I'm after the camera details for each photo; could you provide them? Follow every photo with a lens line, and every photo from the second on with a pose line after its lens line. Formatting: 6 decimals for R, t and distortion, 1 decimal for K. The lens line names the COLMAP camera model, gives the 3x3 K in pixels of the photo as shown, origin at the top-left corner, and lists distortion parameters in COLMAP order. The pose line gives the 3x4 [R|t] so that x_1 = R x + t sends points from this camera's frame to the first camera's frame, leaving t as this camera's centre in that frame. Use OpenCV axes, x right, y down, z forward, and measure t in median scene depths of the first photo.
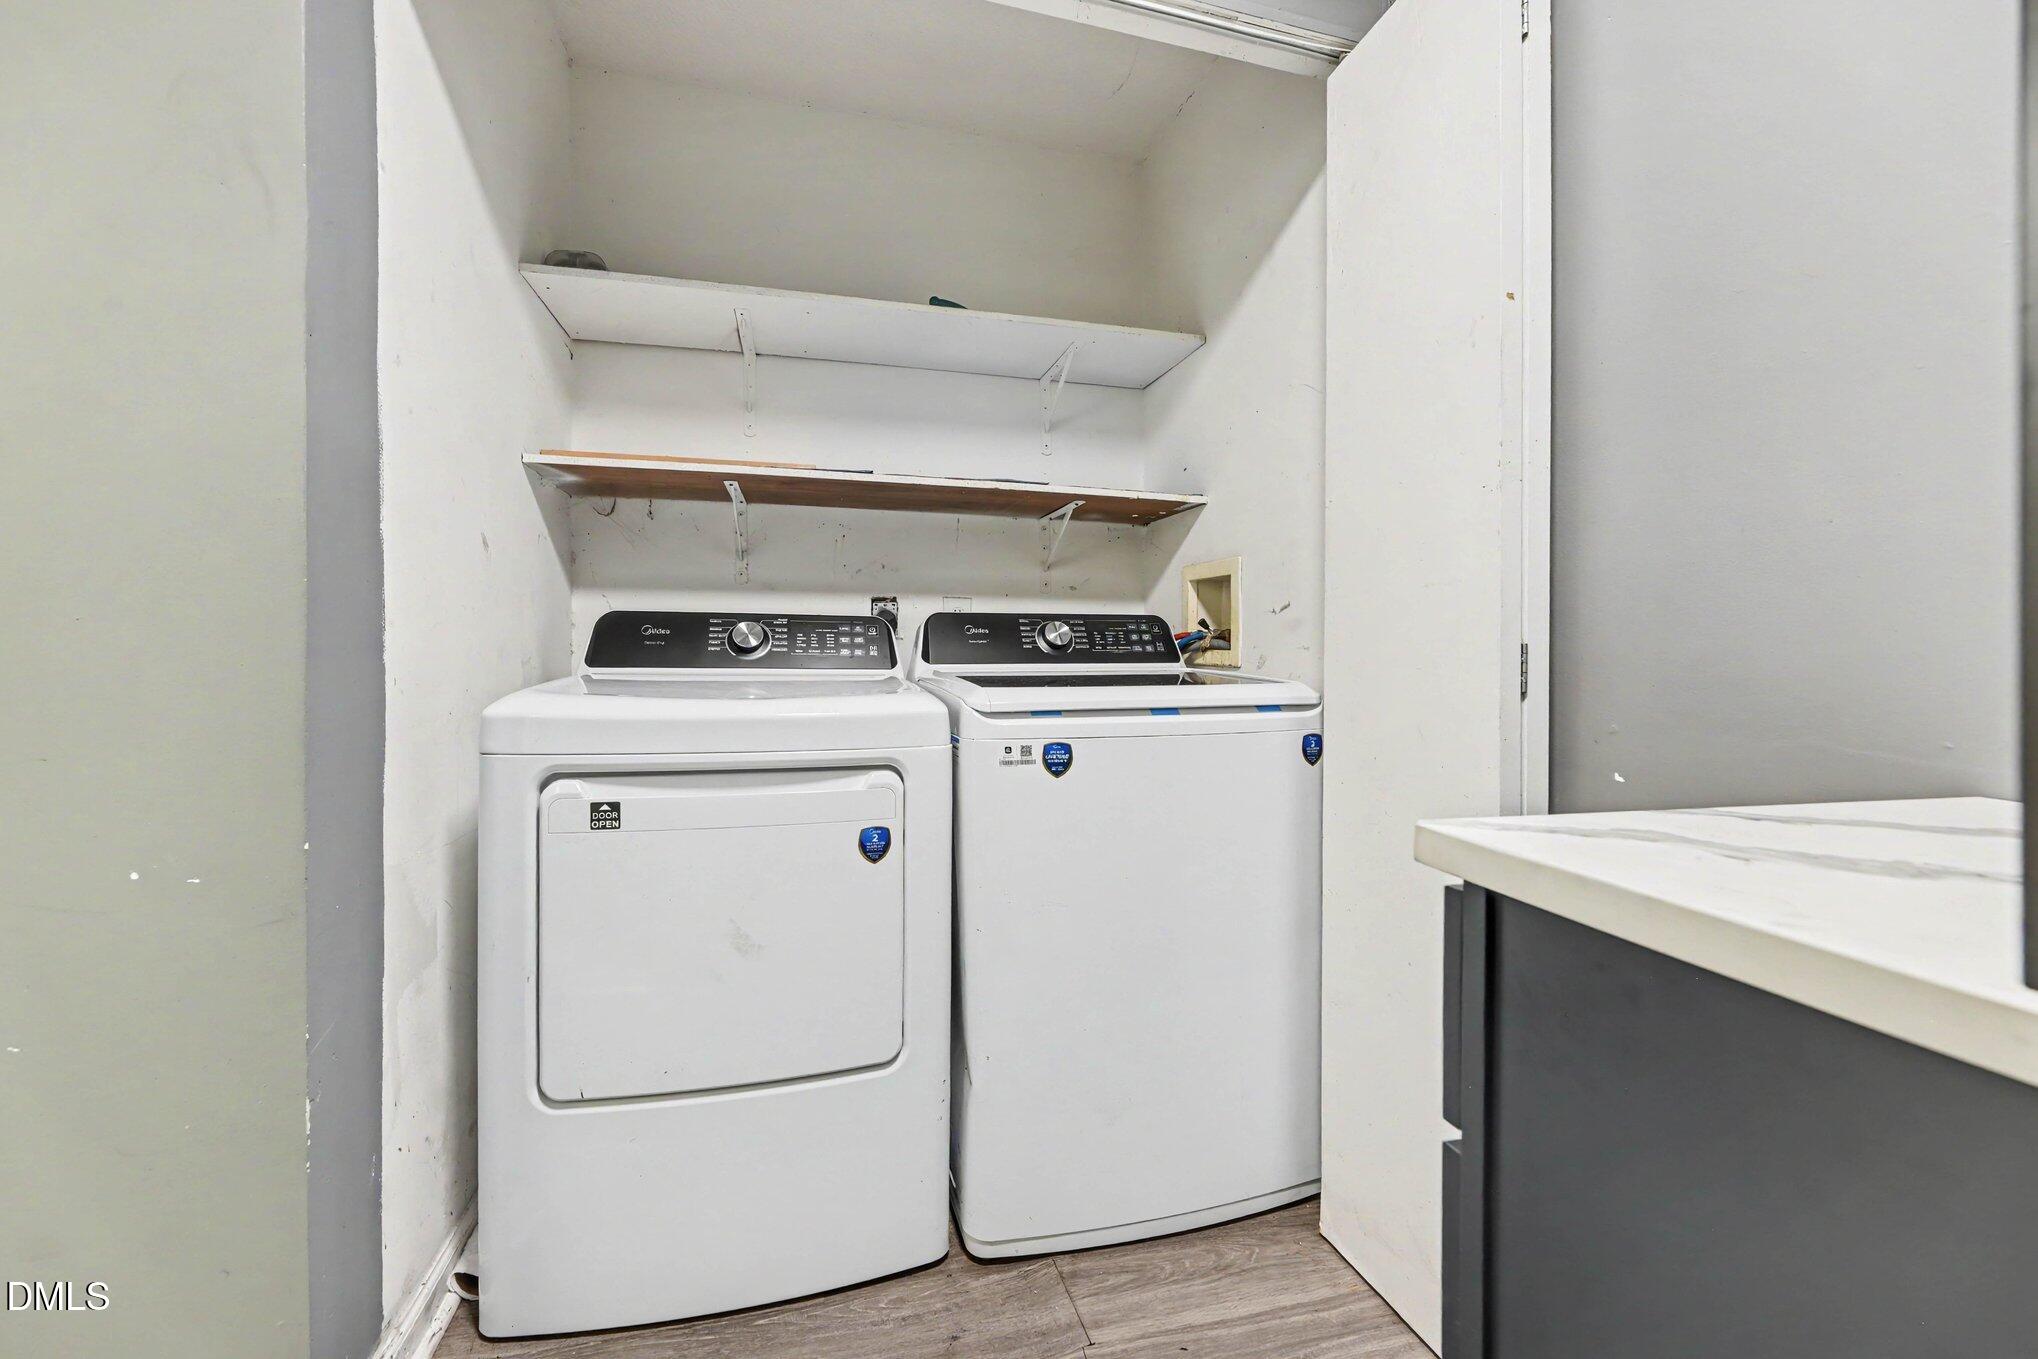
lens RADIAL K [[823.4, 0, 1019.3], [0, 823.4, 665.7], [0, 0, 1]] dist [-0.008562, -0.000071]
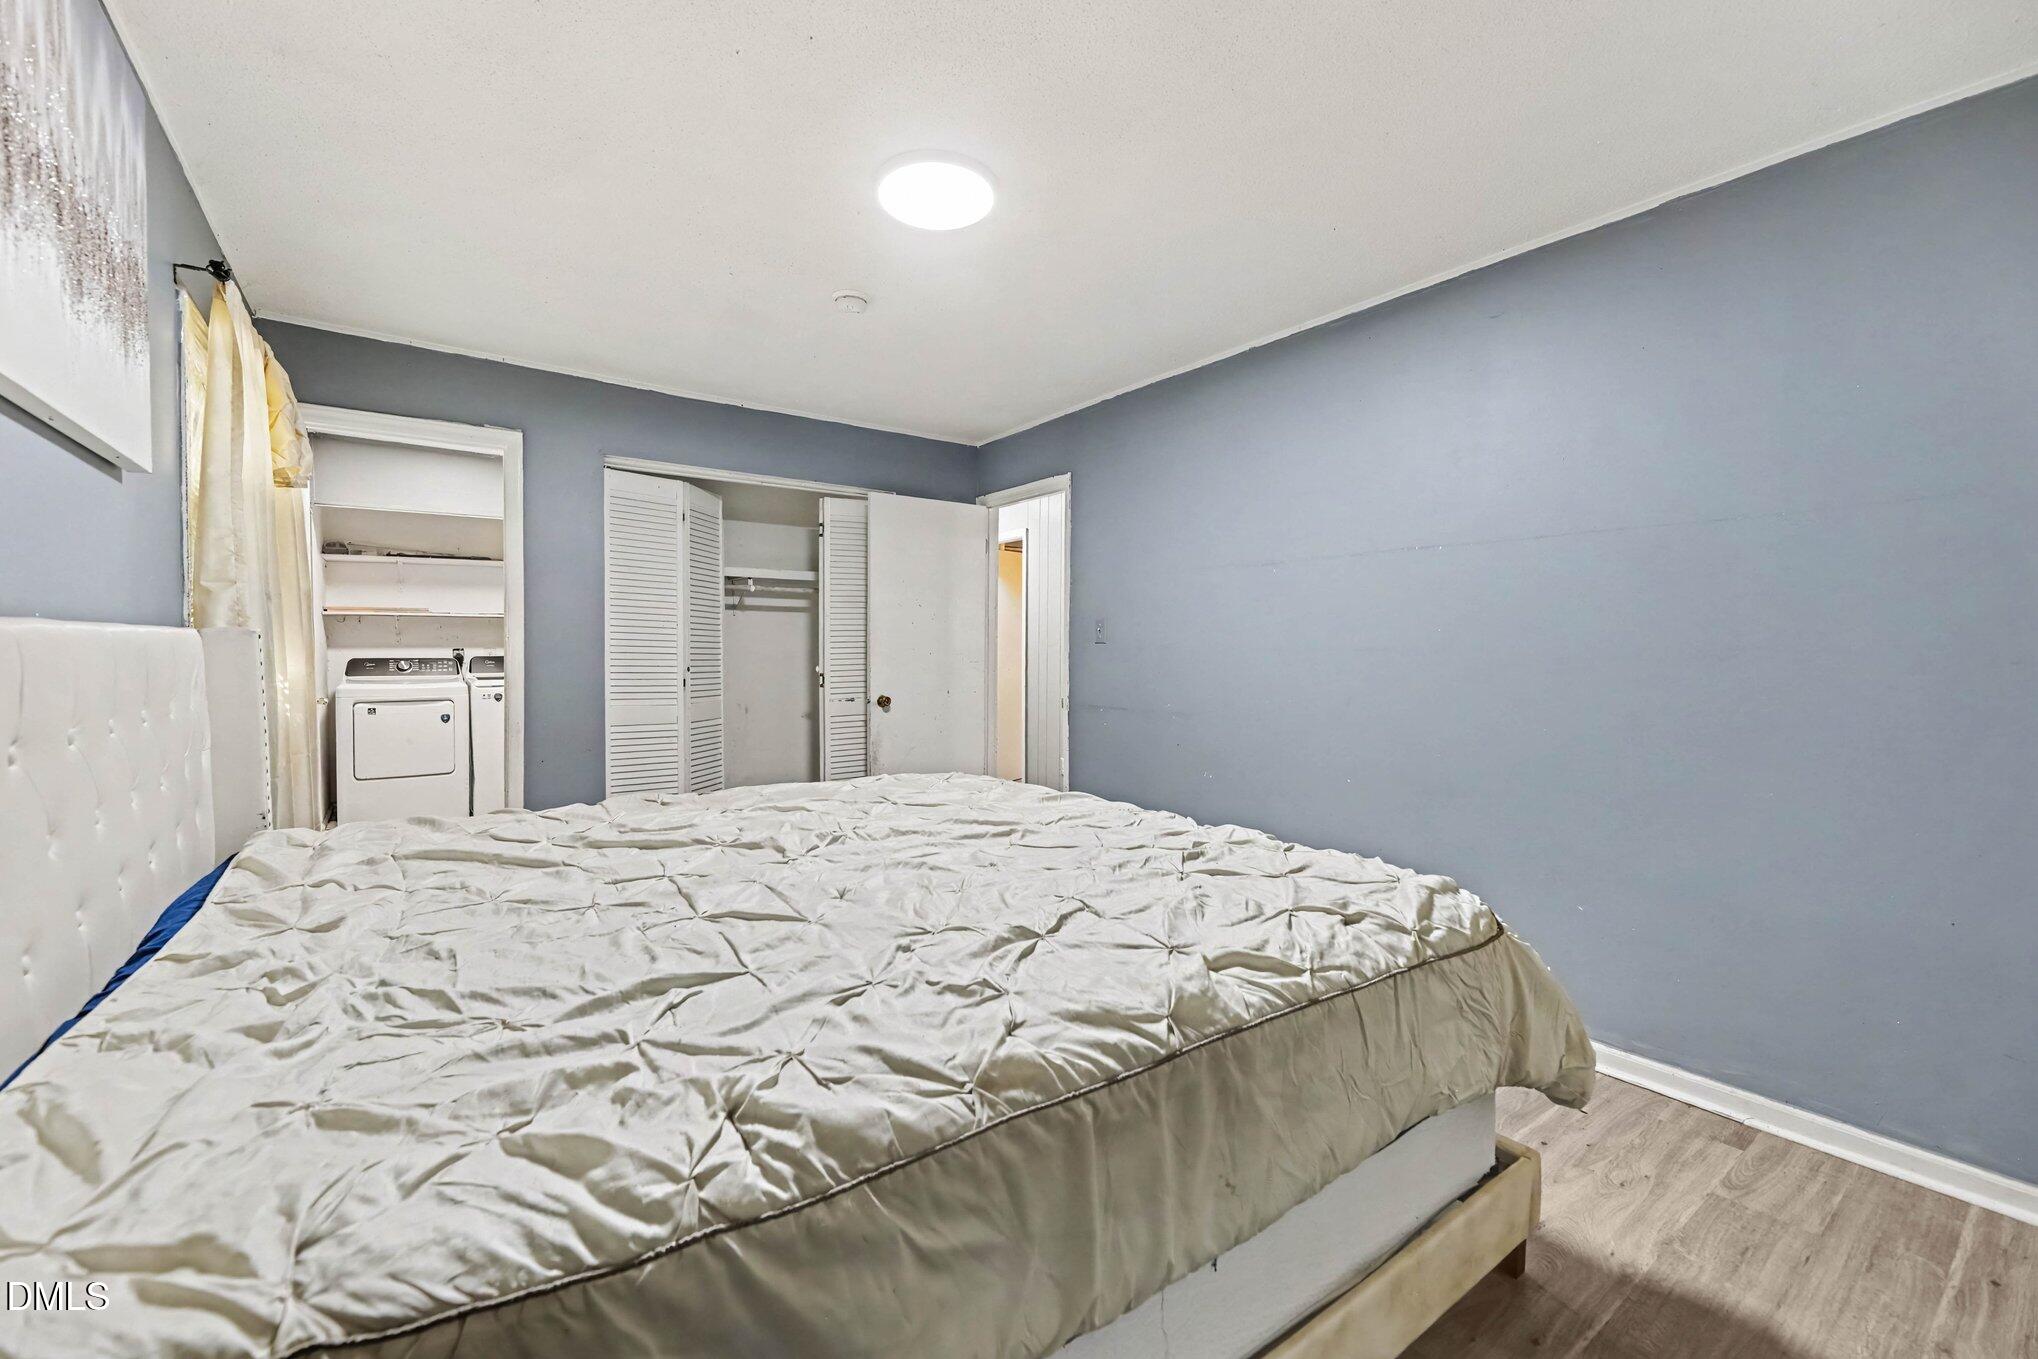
lens RADIAL K [[823.4, 0, 1019.3], [0, 823.4, 665.7], [0, 0, 1]] dist [-0.008562, -0.000071]
pose [[0.932559, -0.010770, 0.360857, 0.730505], [0.006078, 0.999882, 0.014135, -0.064242], [-0.360966, -0.010988, 0.932514, -2.758092]]
